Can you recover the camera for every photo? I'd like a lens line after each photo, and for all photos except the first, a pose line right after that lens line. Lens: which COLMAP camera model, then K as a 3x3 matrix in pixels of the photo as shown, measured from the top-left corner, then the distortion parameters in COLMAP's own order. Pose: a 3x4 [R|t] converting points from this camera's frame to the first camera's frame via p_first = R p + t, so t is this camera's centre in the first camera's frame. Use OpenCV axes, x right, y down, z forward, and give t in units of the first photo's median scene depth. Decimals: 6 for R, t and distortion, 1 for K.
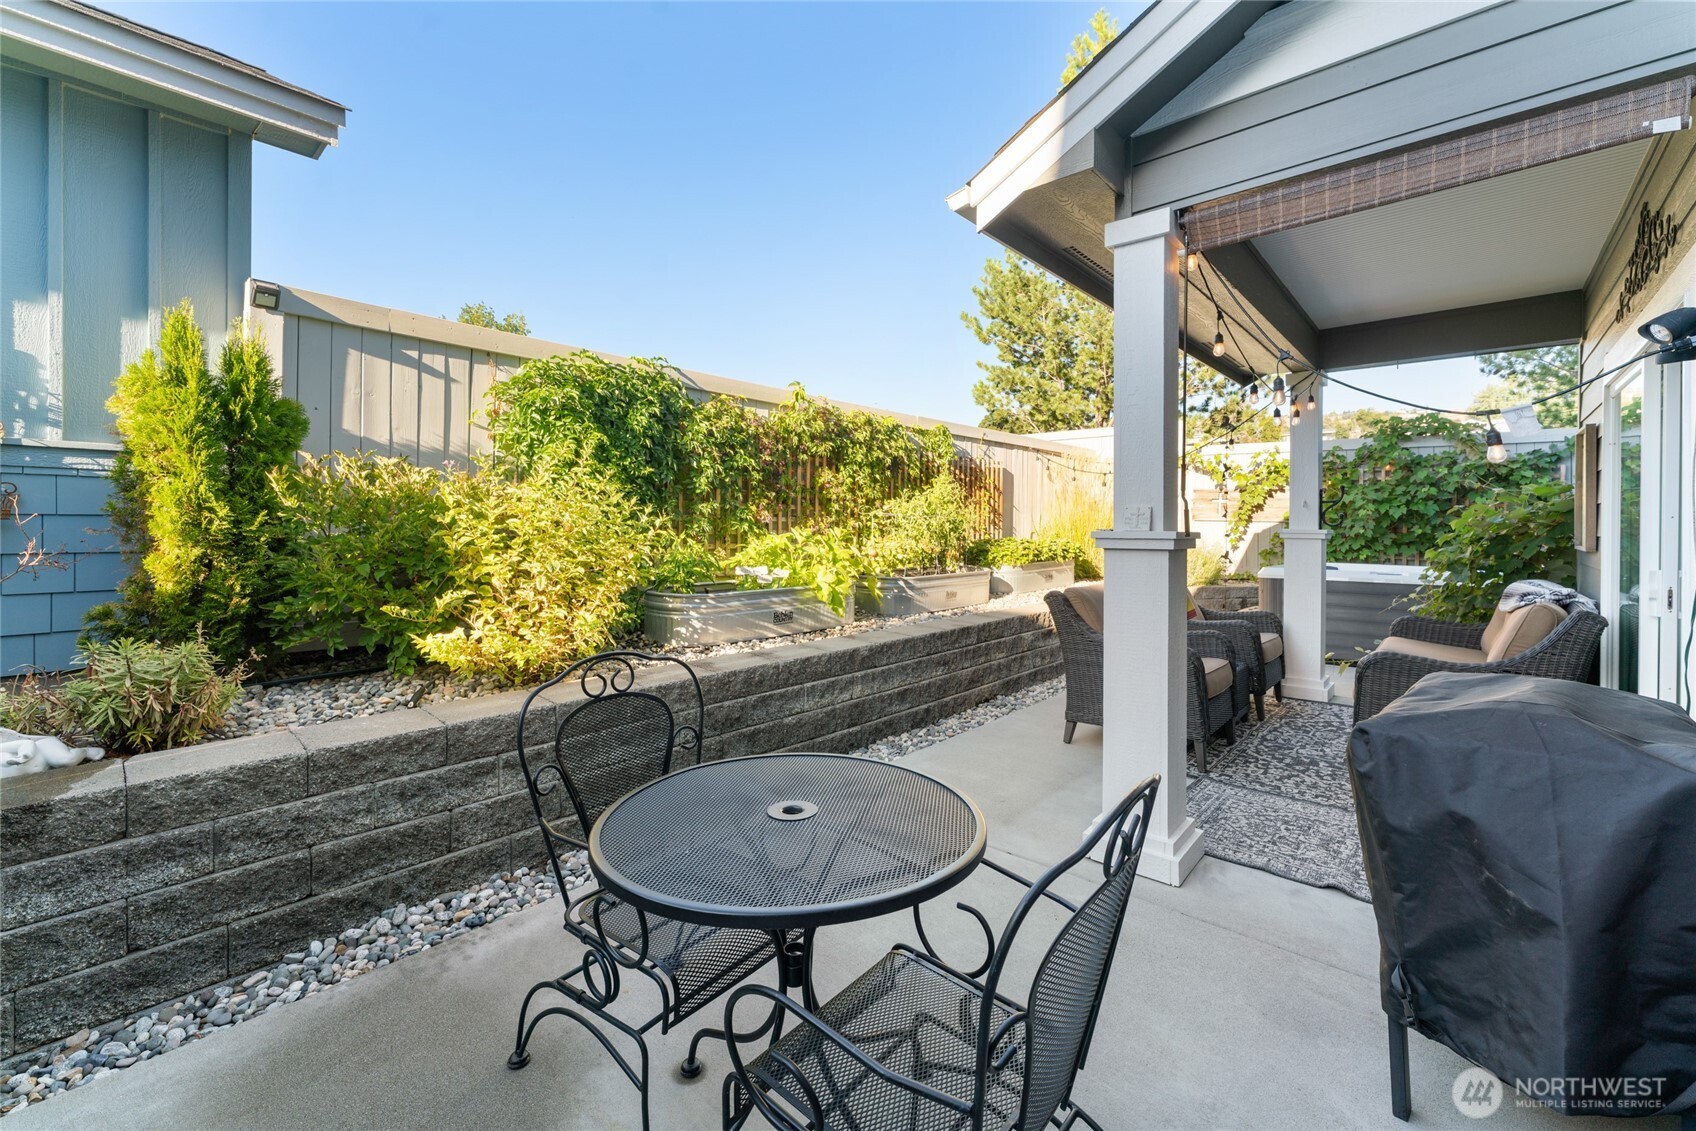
lens RADIAL K [[683.0, 0, 842.9], [0, 683.0, 523.9], [0, 0, 1]] dist [-0.001138, -0.000100]
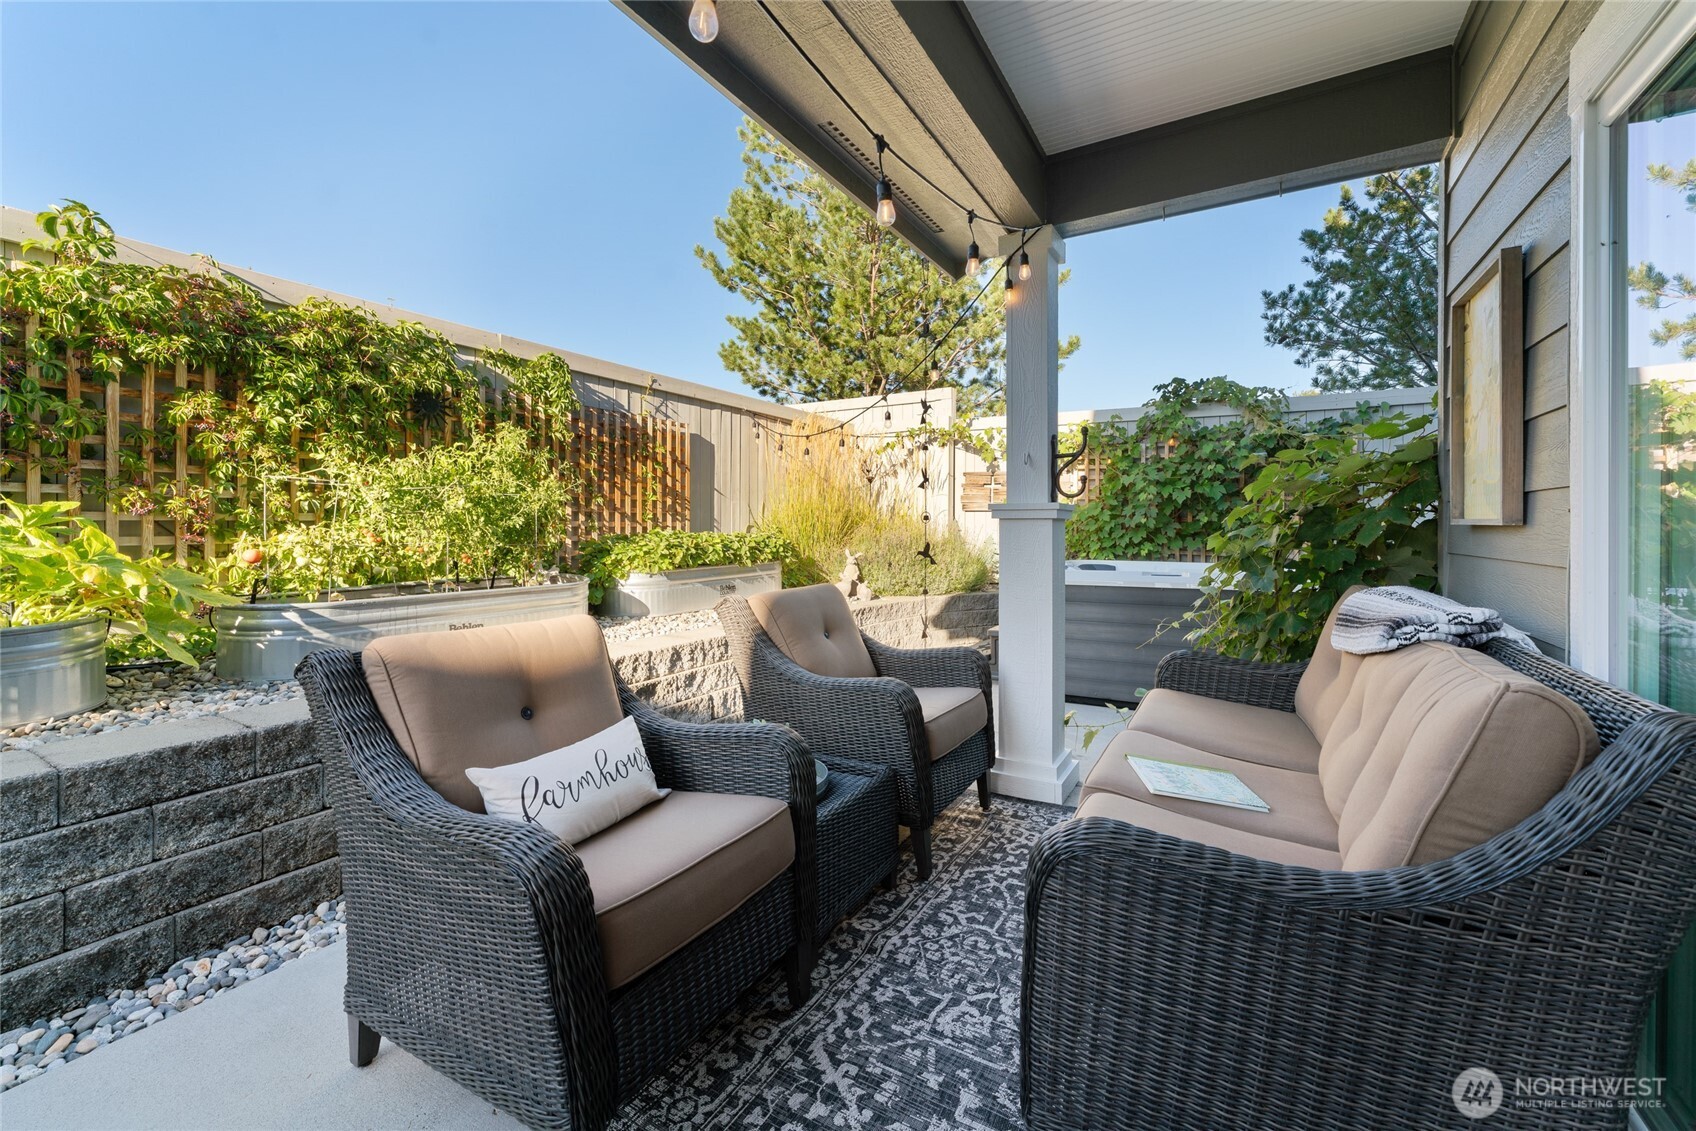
lens RADIAL K [[675.6, 0, 856.9], [0, 675.6, 529.1], [0, 0, 1]] dist [0.000286, -0.000113]
pose [[0.976011, -0.007118, 0.217604, 0.266117], [0.007228, 0.999974, 0.000288, 0.018726], [-0.217601, 0.001291, 0.976037, 0.306588]]
